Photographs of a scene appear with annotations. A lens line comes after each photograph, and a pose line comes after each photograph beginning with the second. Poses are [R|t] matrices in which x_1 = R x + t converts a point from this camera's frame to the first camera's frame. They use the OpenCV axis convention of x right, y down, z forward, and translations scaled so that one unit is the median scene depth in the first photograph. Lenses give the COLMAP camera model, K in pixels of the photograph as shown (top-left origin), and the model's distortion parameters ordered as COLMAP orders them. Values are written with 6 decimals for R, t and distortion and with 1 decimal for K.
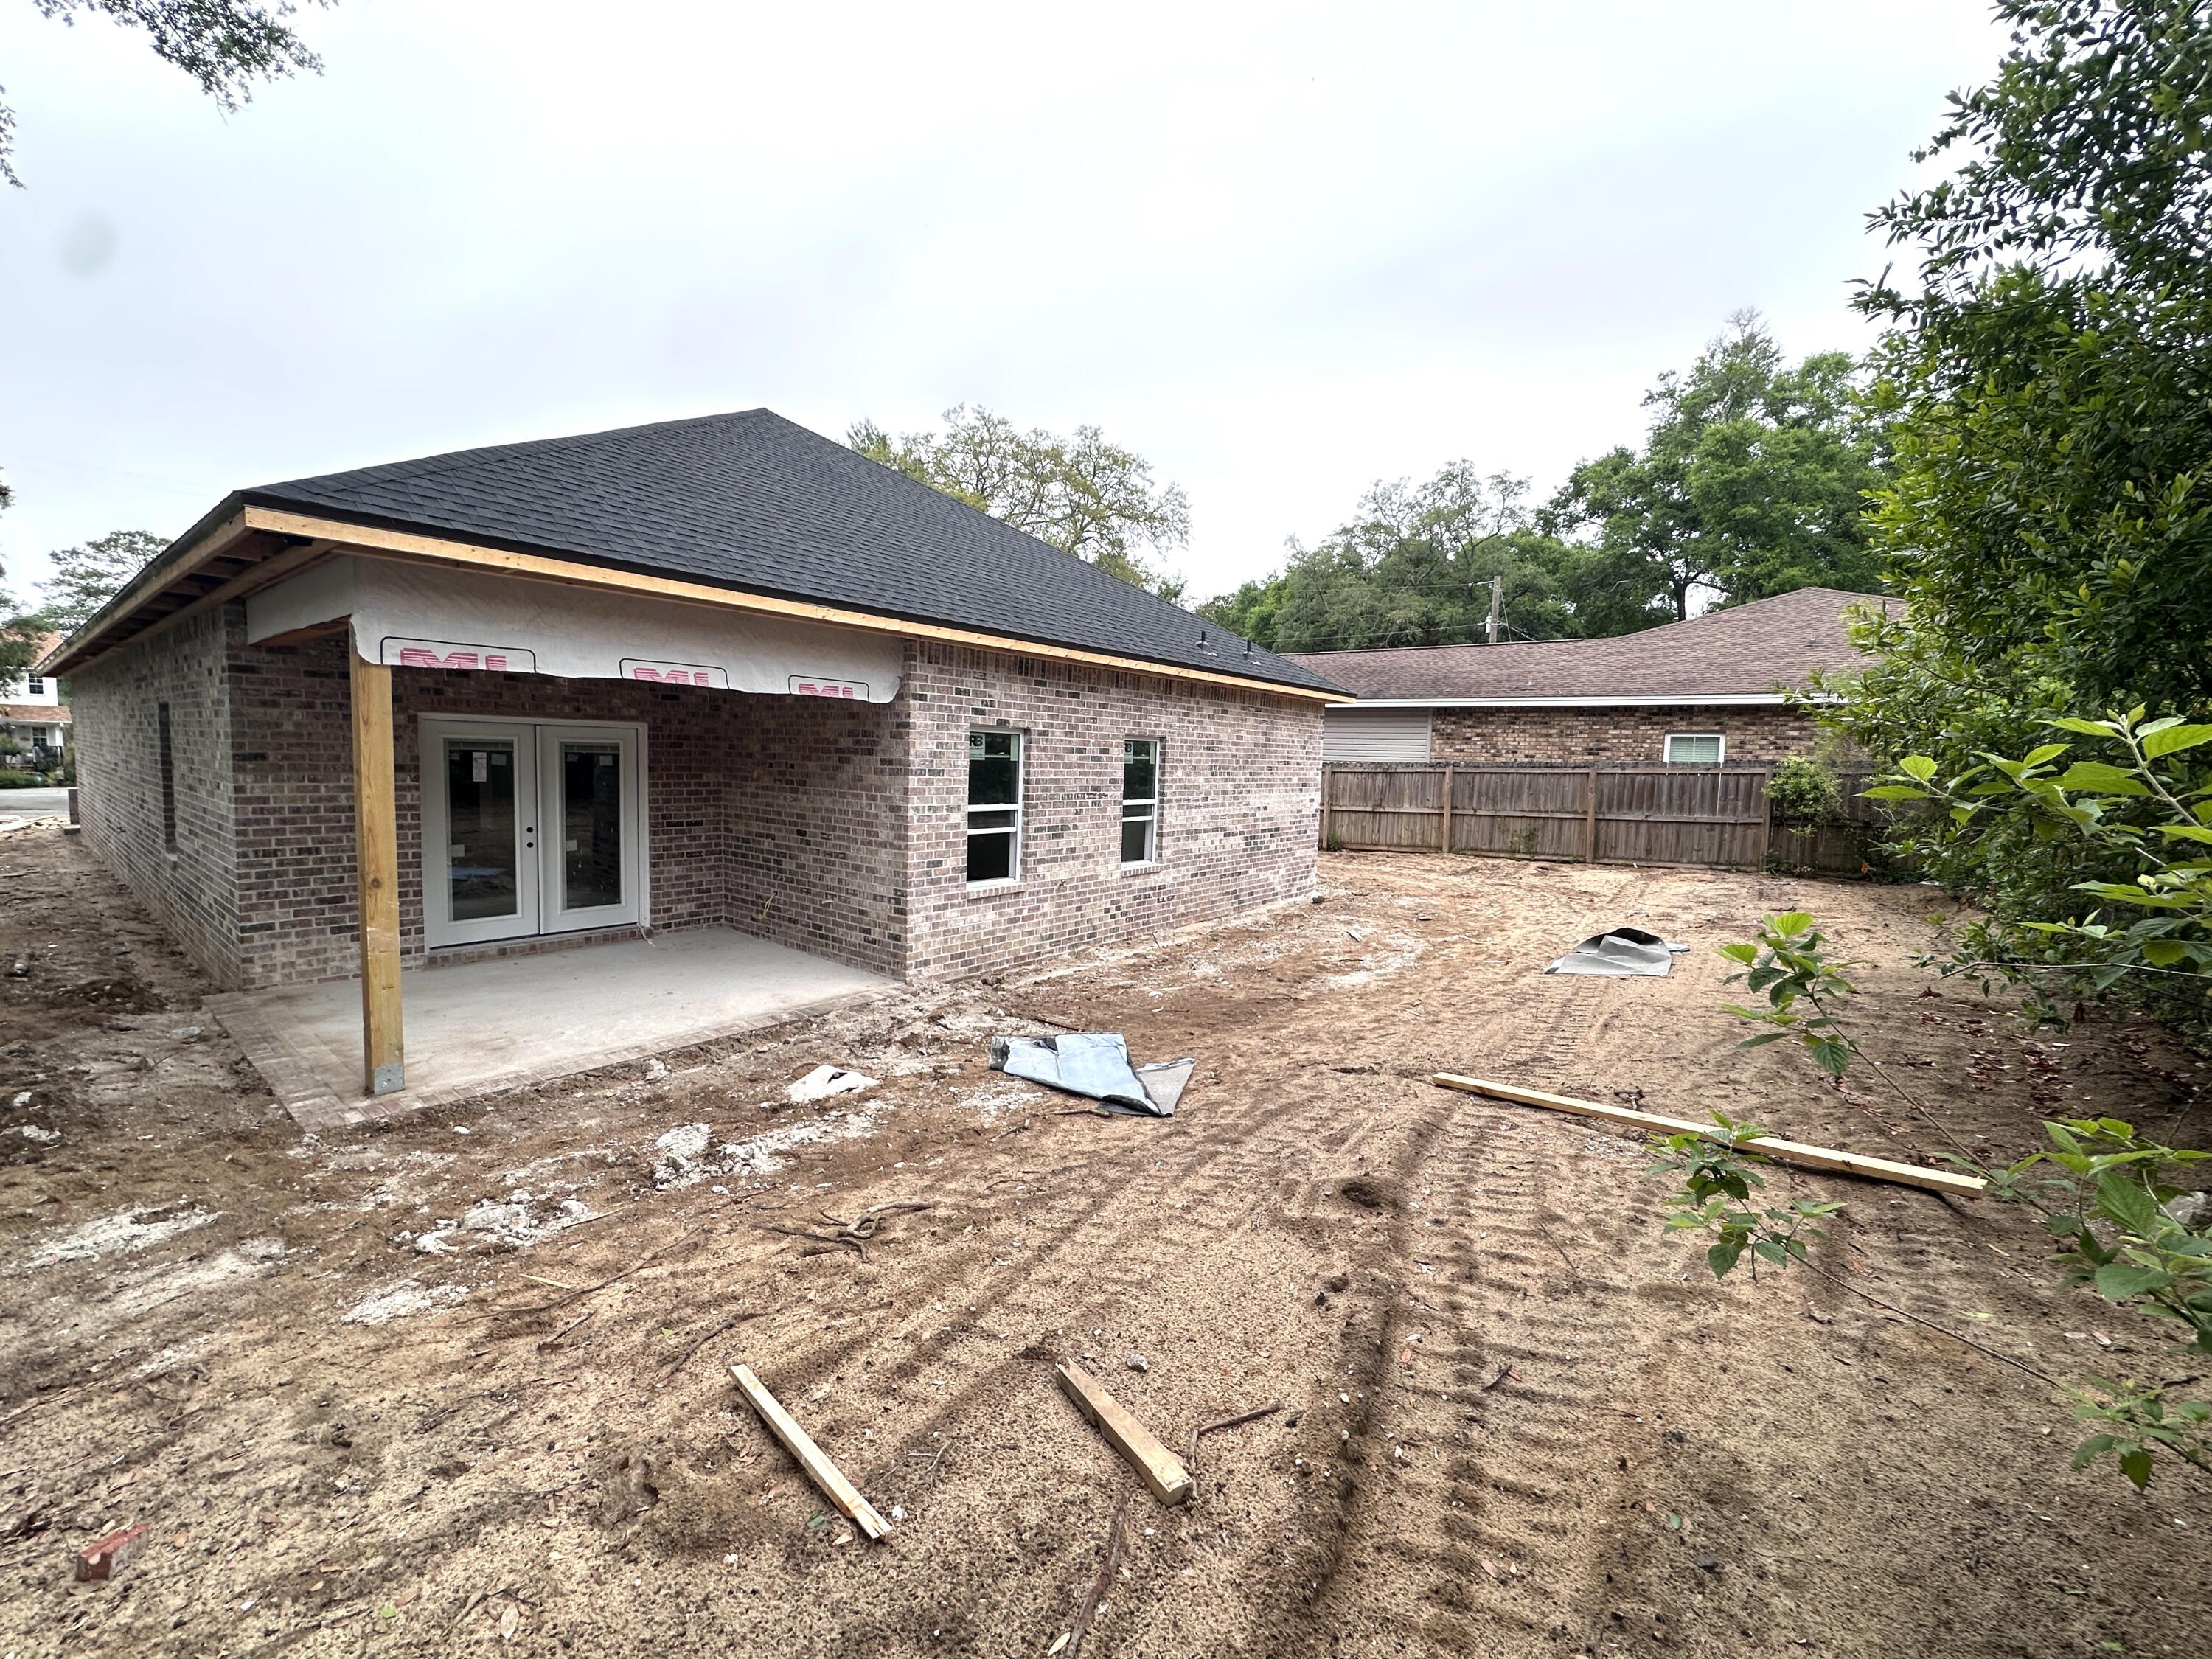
lens RADIAL K [[886.7, 0, 1102.1], [0, 886.7, 829.9], [0, 0, 1]] dist [-0.000110, -0.000001]
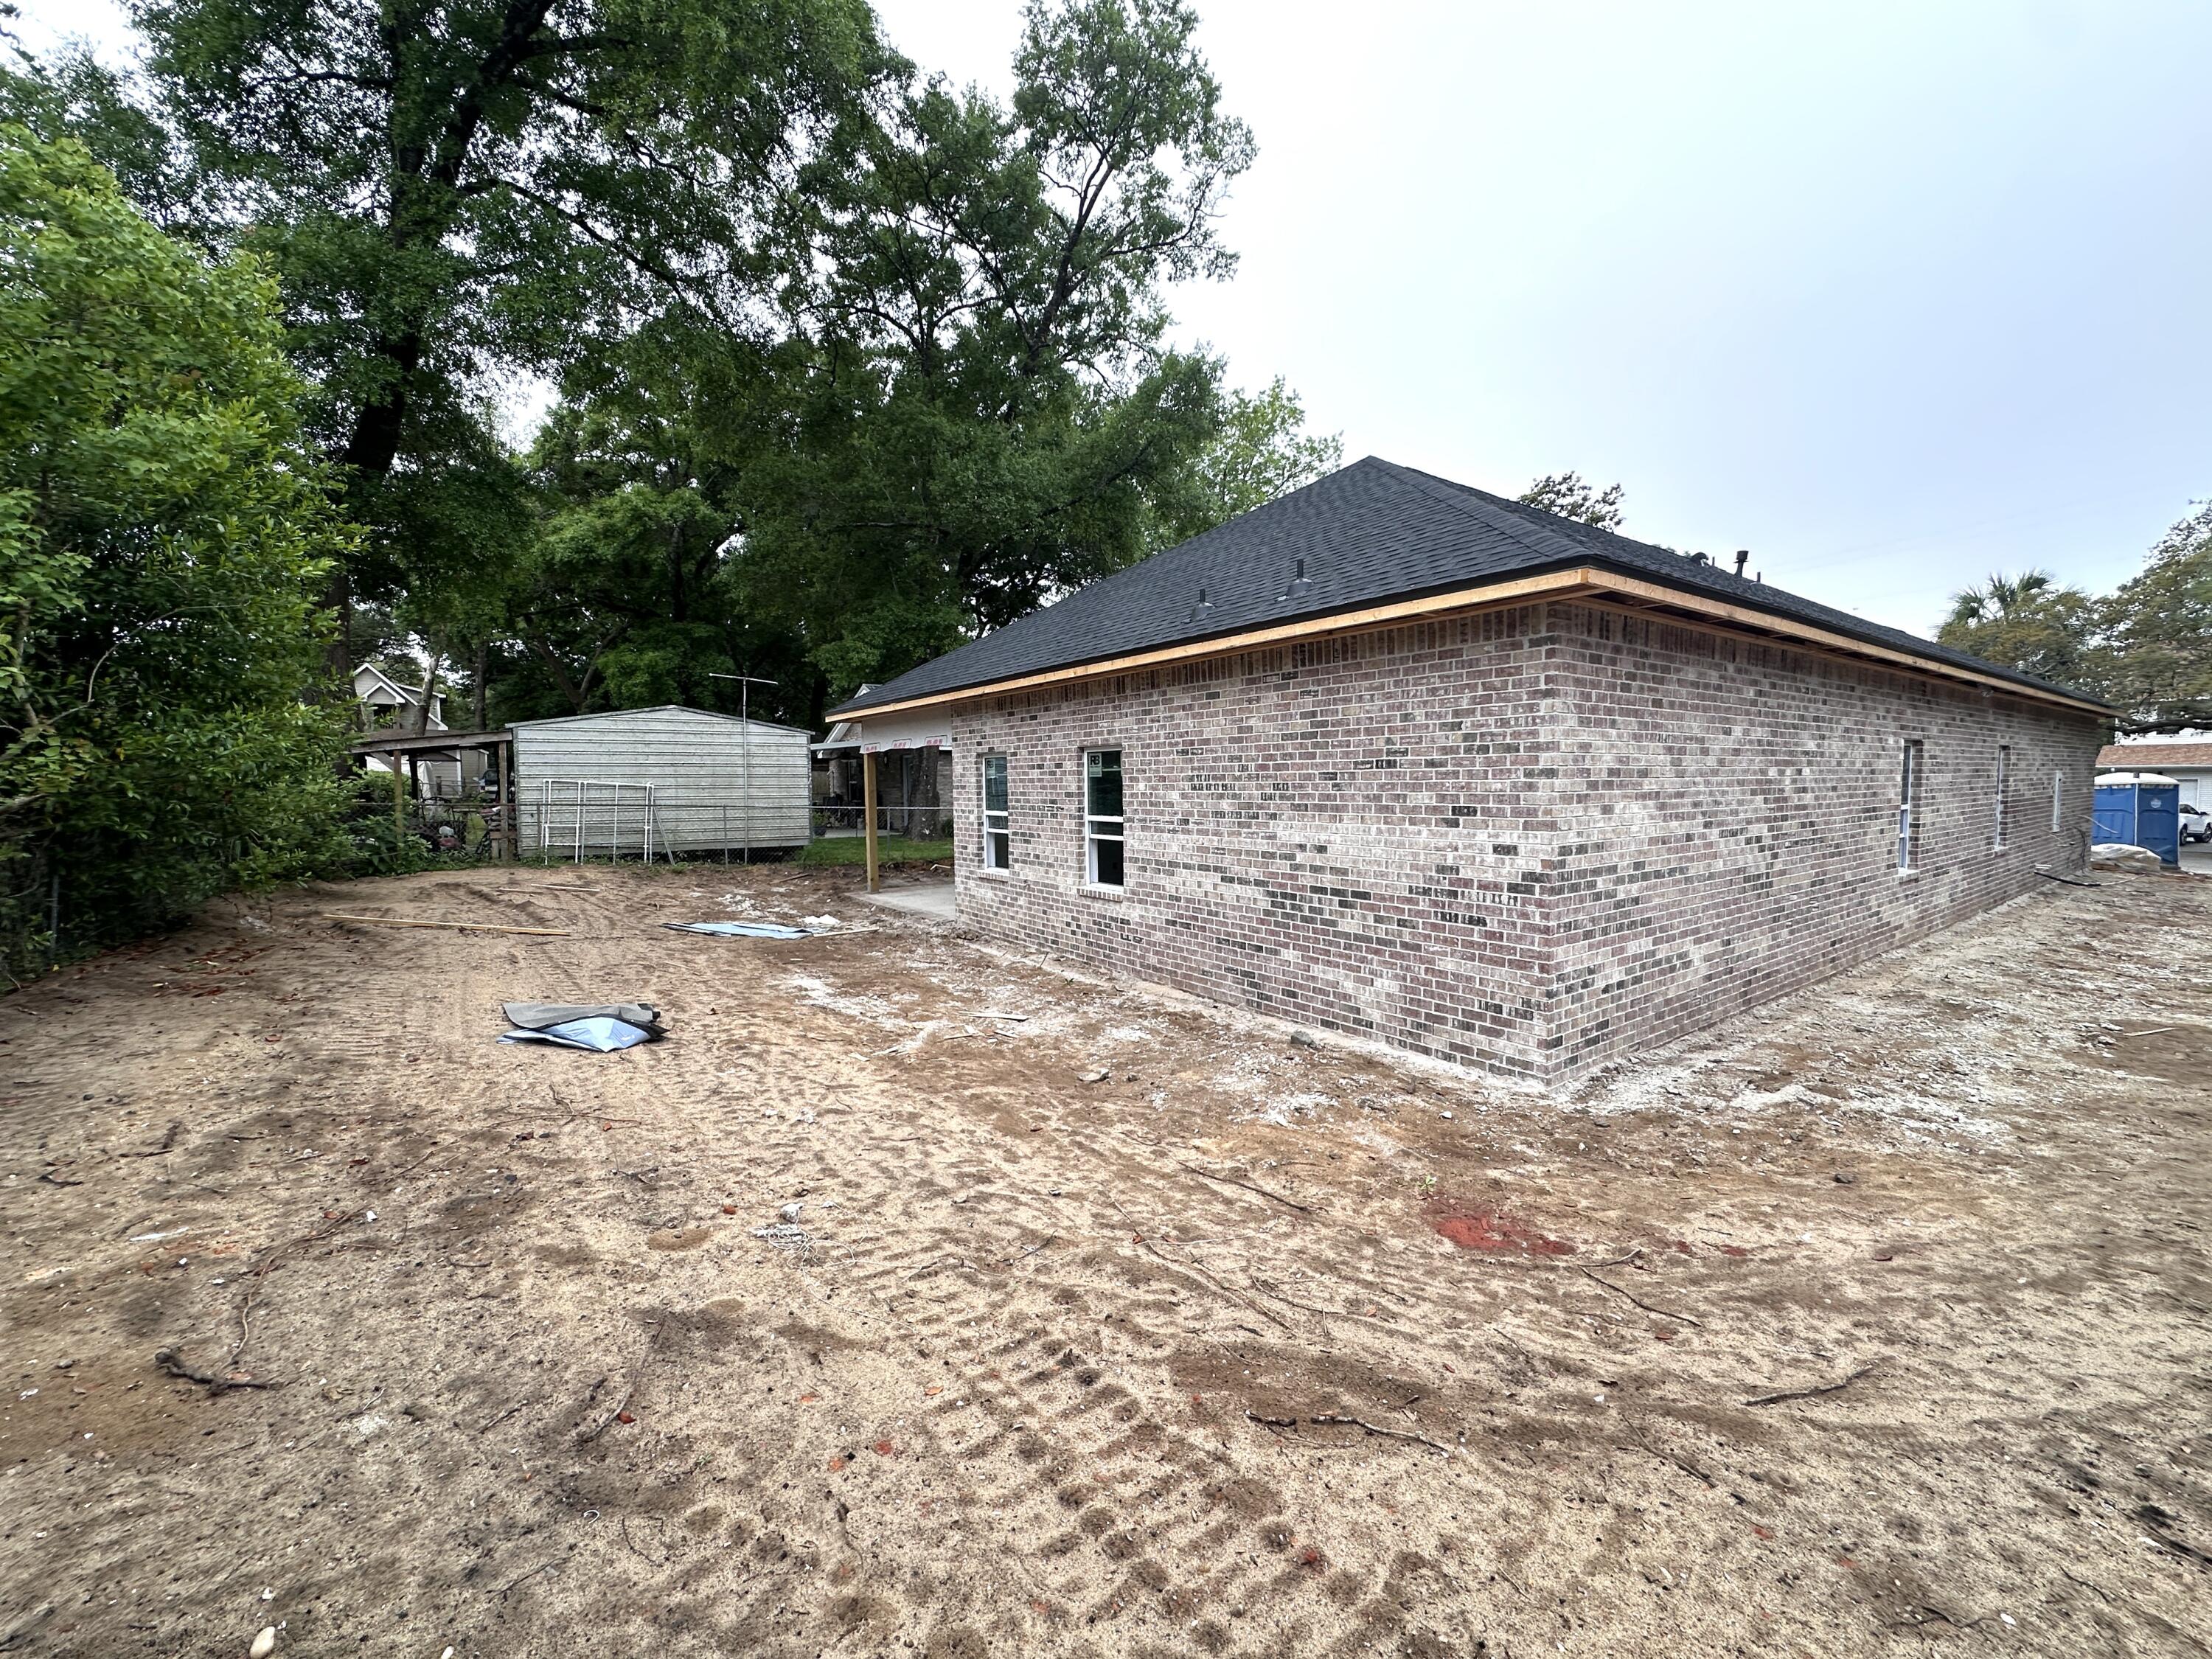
lens RADIAL K [[886.7, 0, 1103.3], [0, 886.7, 823.9], [0, 0, 1]] dist [-0.000110, -0.000001]
pose [[-0.276128, 0.029520, -0.960668, 0.892843], [-0.067654, 0.996452, 0.050066, -0.069748], [0.958737, 0.078818, -0.273151, 1.220927]]
